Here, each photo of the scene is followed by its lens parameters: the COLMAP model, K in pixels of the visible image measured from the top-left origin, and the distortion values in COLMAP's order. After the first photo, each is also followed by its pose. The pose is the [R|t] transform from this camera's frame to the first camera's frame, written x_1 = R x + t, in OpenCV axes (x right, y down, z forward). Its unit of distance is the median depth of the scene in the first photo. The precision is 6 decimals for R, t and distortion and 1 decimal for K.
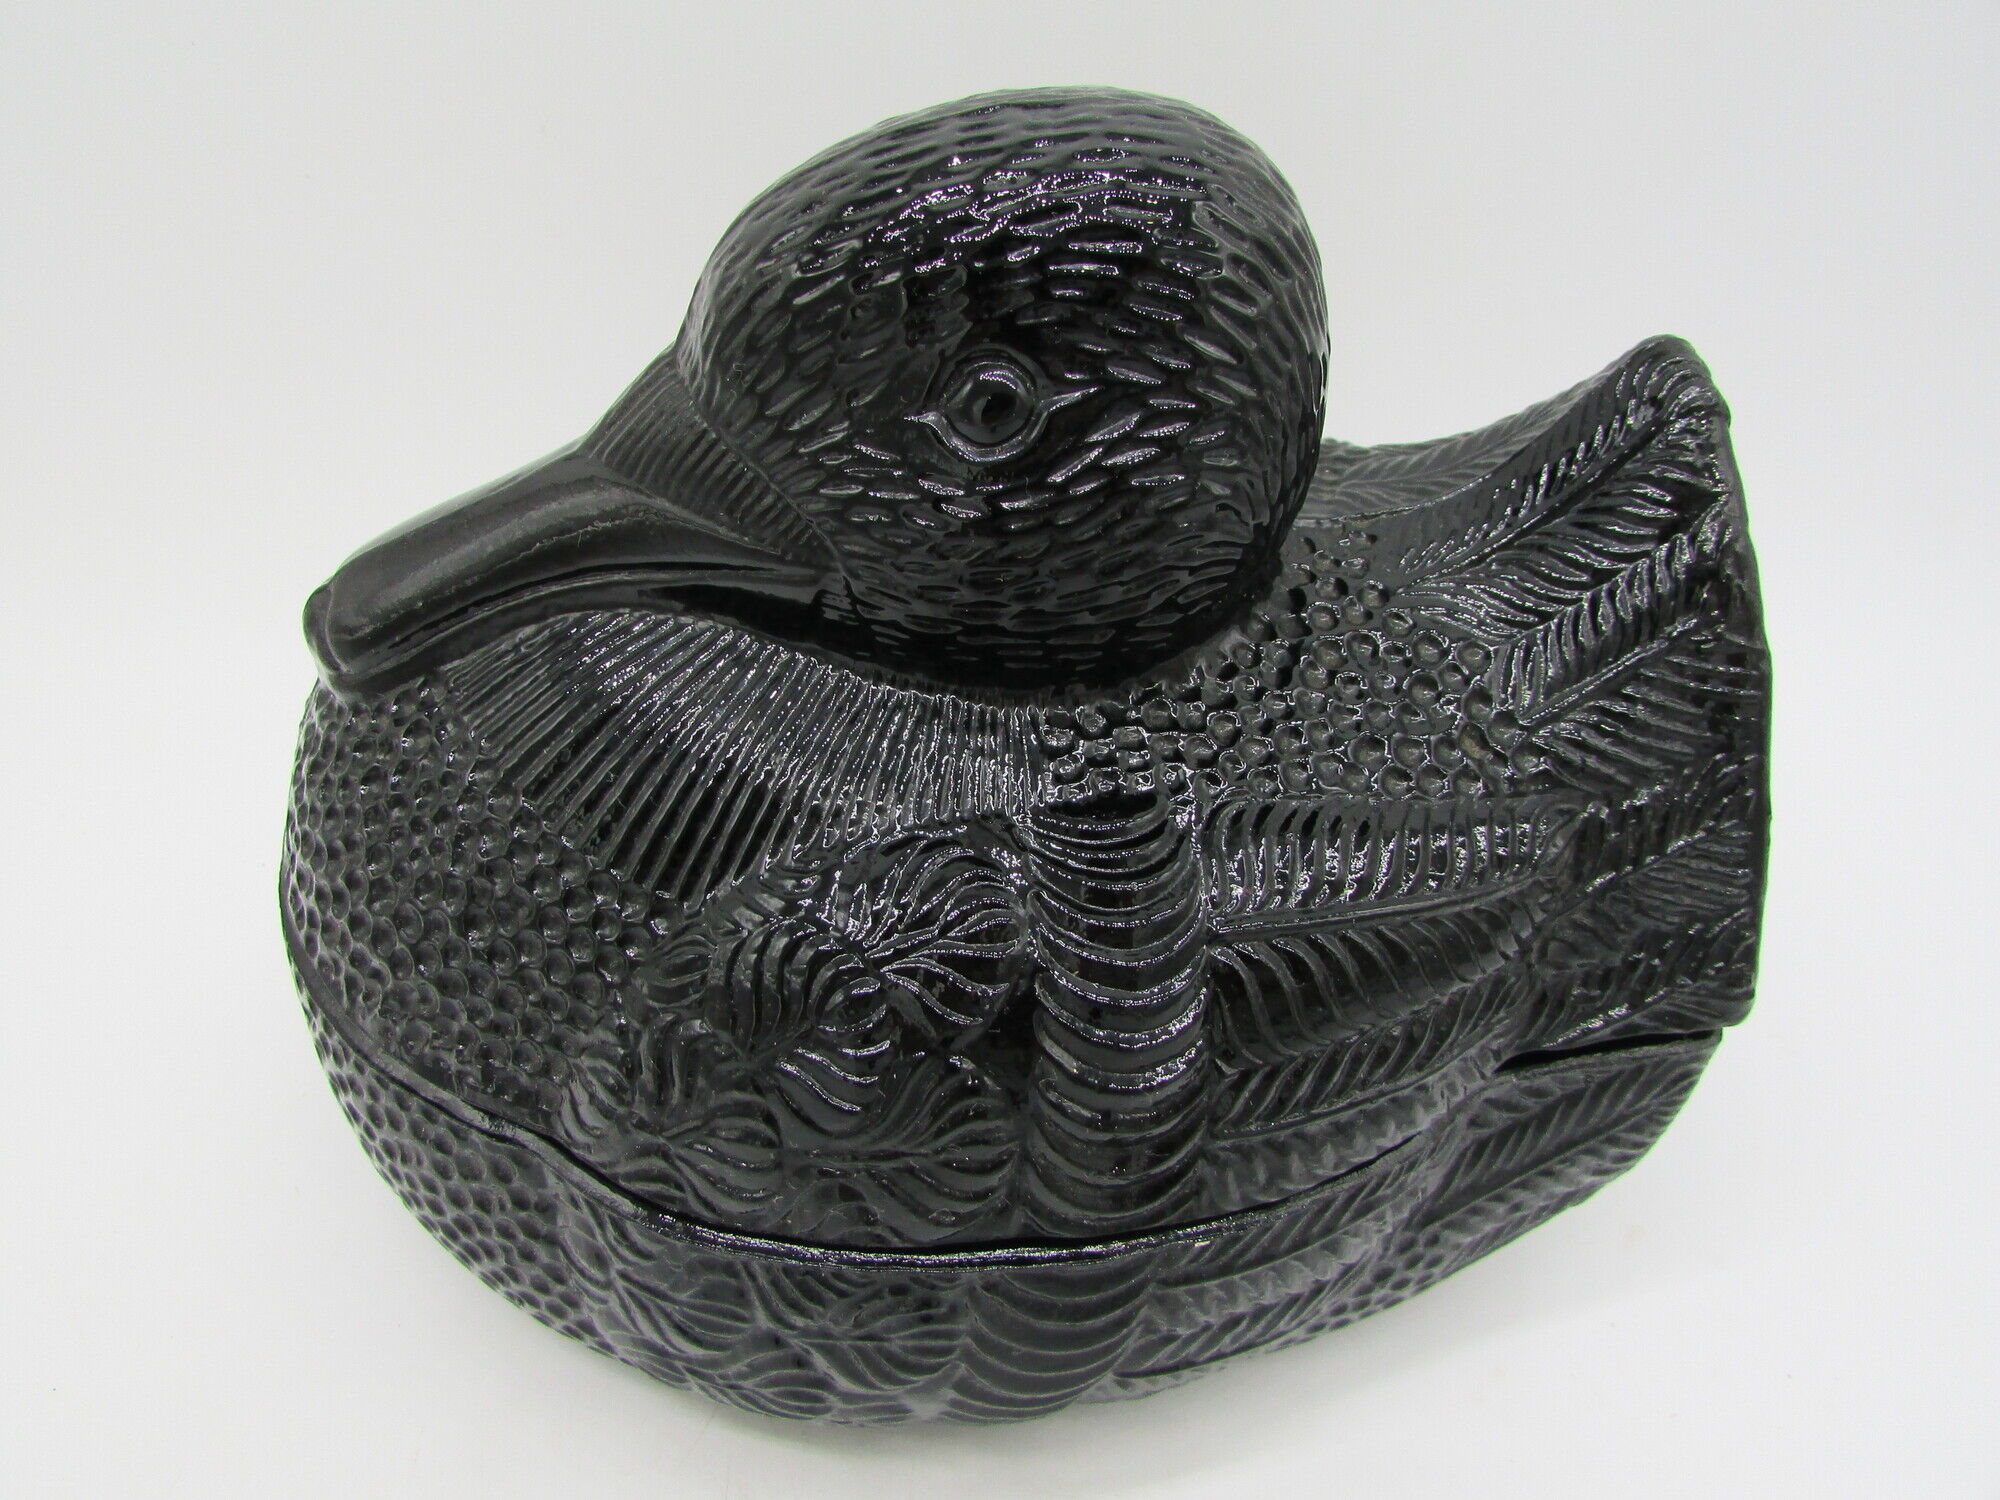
lens RADIAL K [[1440.9, 0, 1011.2], [0, 1440.9, 753.2], [0, 0, 1]] dist [-0.011248, -0.002970]
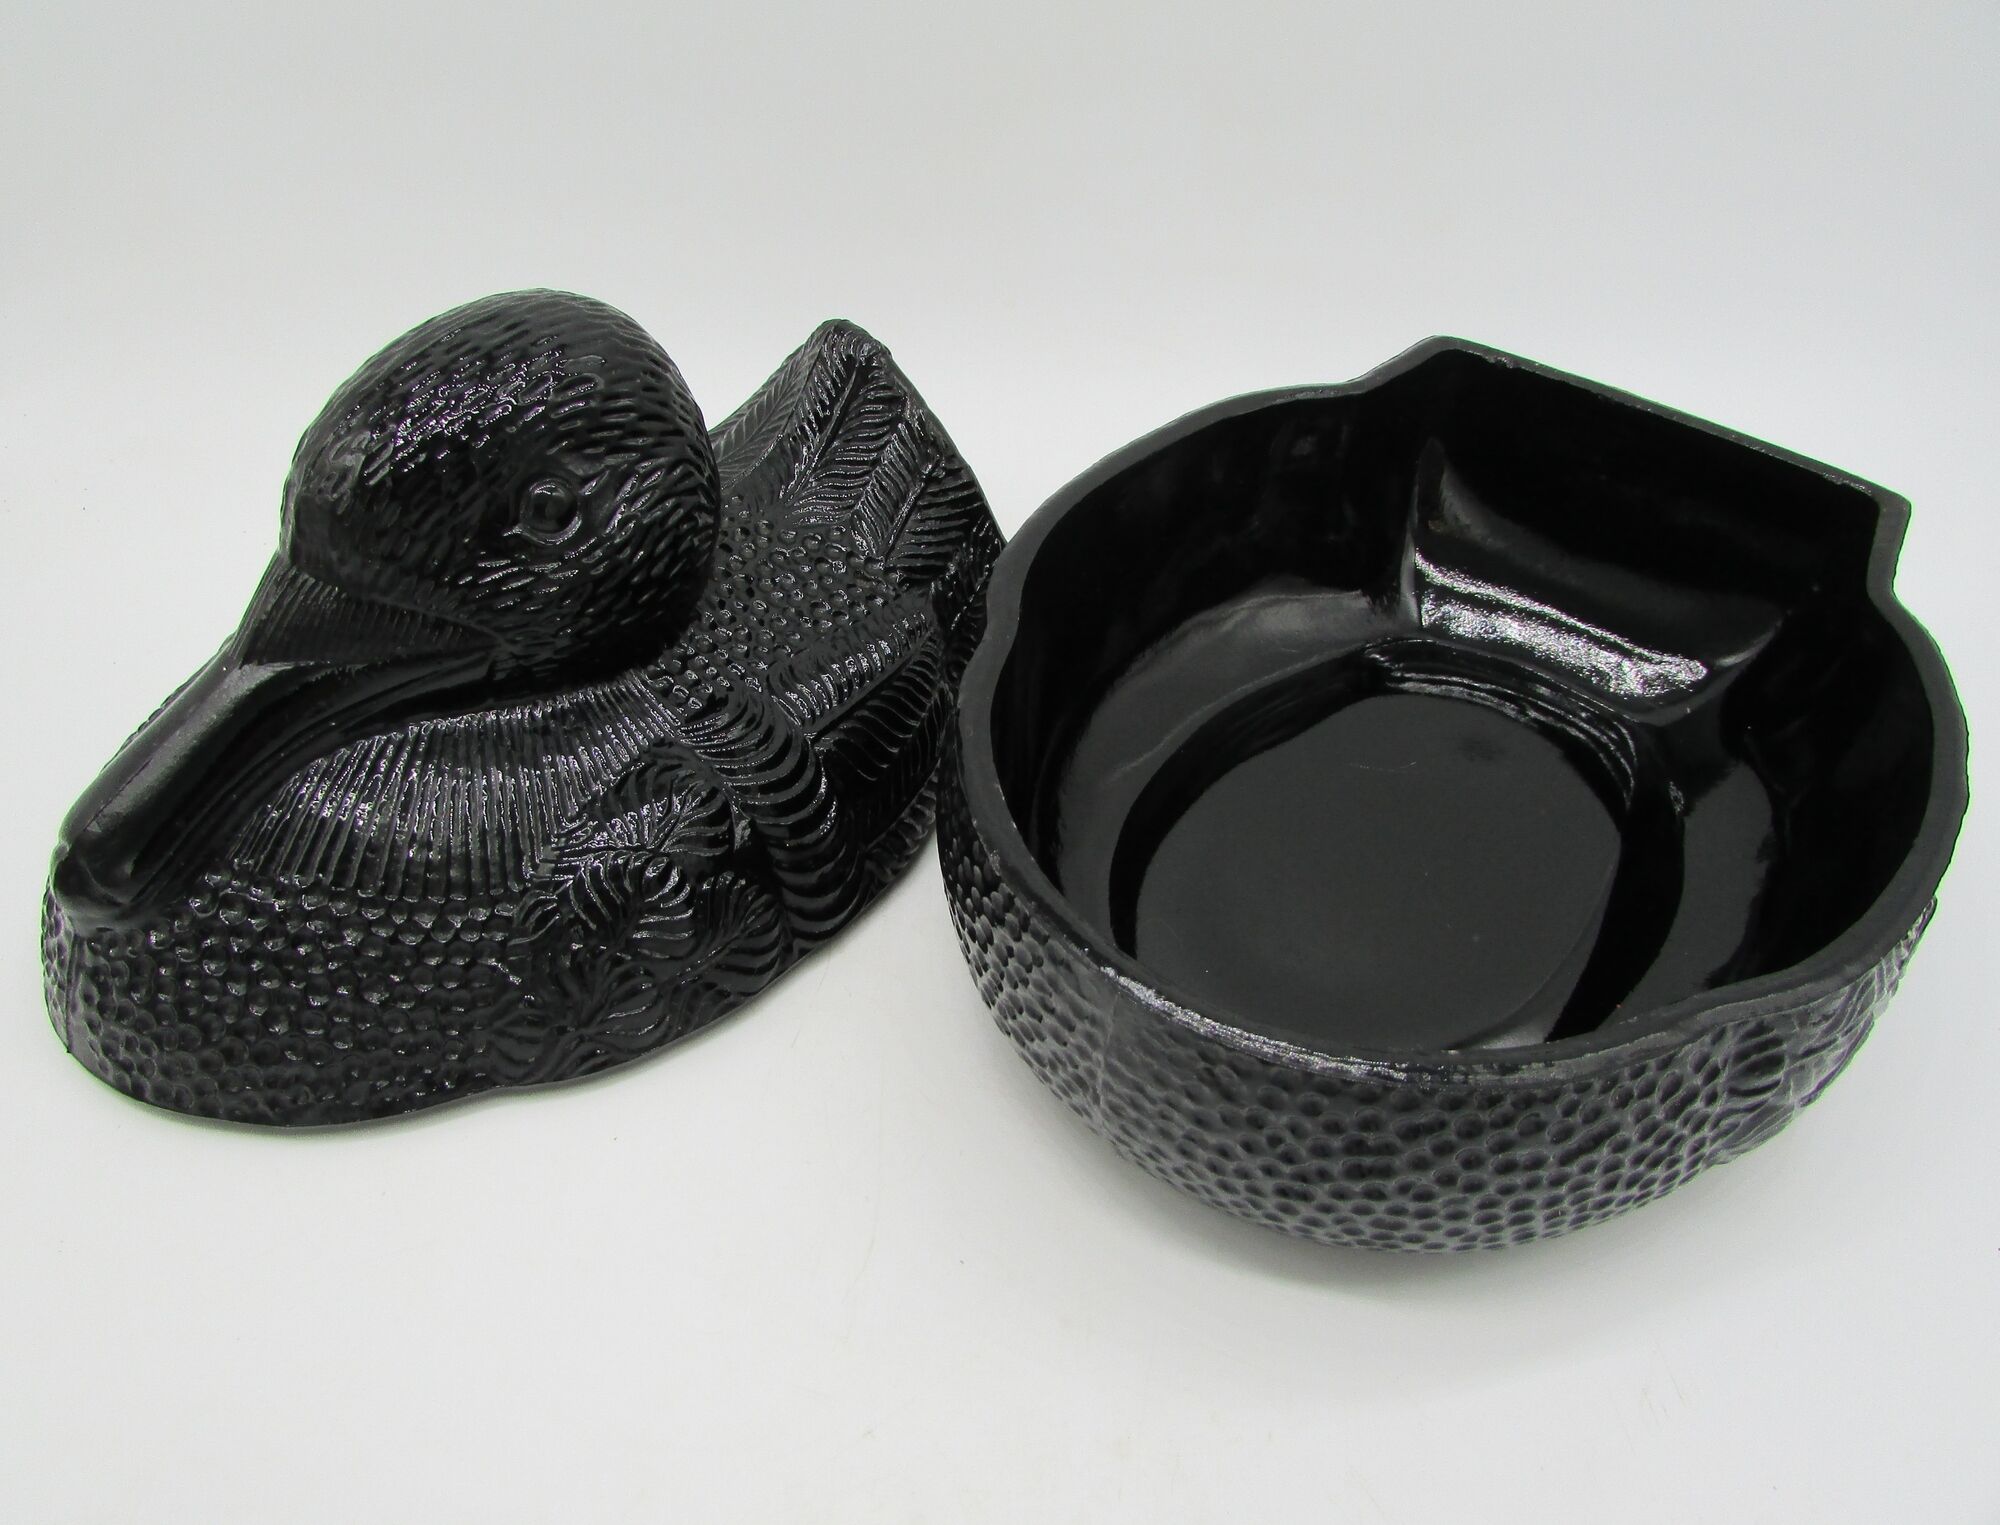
lens RADIAL K [[1480.3, 0, 997.4], [0, 1480.3, 760.2], [0, 0, 1]] dist [0.002056, -0.001395]
pose [[0.734966, -0.472633, 0.486253, -0.512052], [0.462020, 0.873905, 0.151088, -0.012336], [-0.496348, 0.113614, 0.860657, -0.556994]]
